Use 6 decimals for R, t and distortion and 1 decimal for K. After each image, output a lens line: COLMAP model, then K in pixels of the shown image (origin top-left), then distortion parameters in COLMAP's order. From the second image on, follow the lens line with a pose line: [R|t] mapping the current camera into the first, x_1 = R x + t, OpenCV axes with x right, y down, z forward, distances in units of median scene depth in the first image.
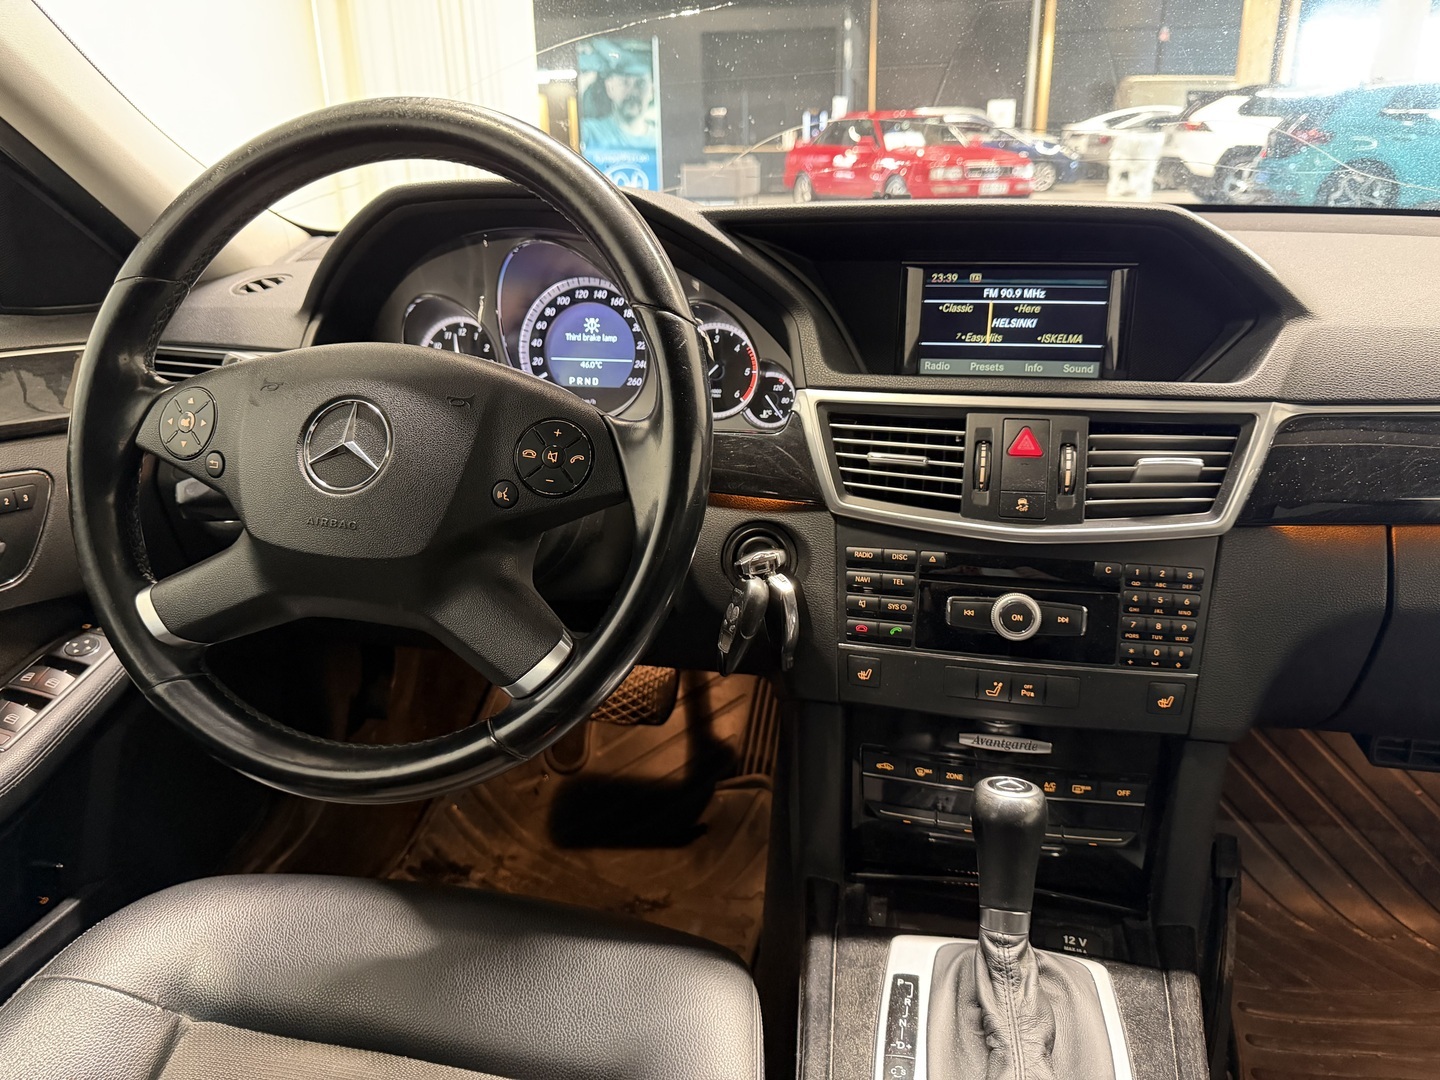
lens RADIAL K [[1030.5, 0, 720.0], [0, 1030.5, 540.0], [0, 0, 1]] dist [0.009488, -0.010635]
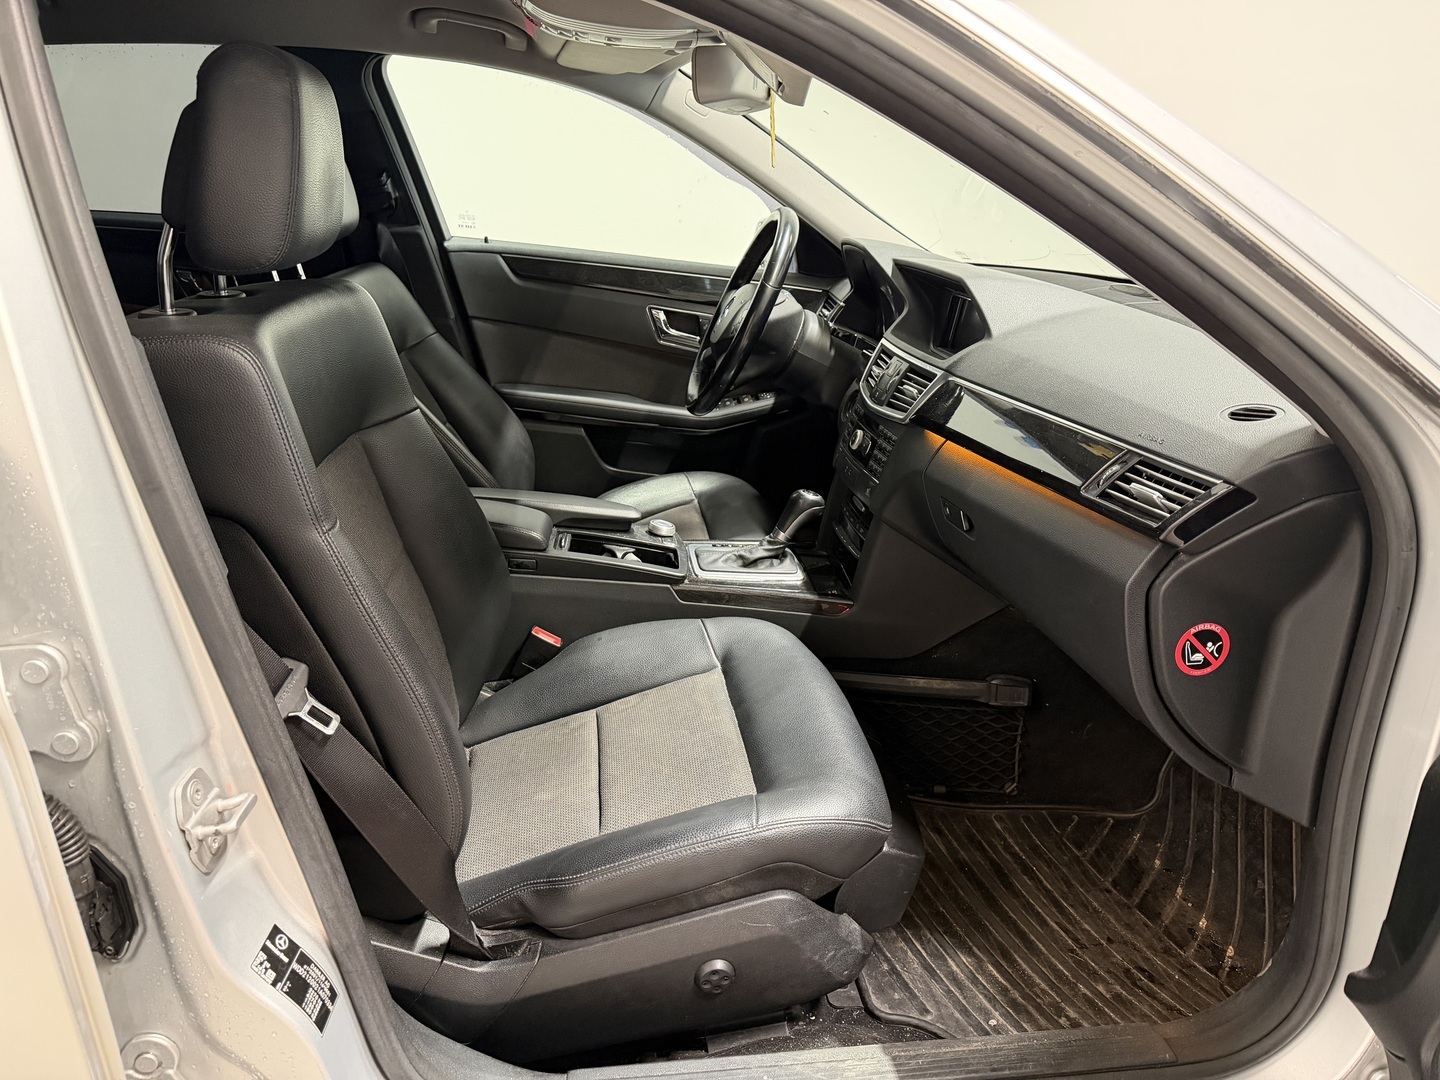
lens RADIAL K [[998.2, 0, 706.1], [0, 998.2, 543.4], [0, 0, 1]] dist [0.113862, -0.187696]
pose [[0.324849, 0.349907, -0.878657, 2.163010], [-0.372713, 0.901222, 0.221097, -0.084980], [0.869228, 0.255664, 0.423176, -0.186014]]
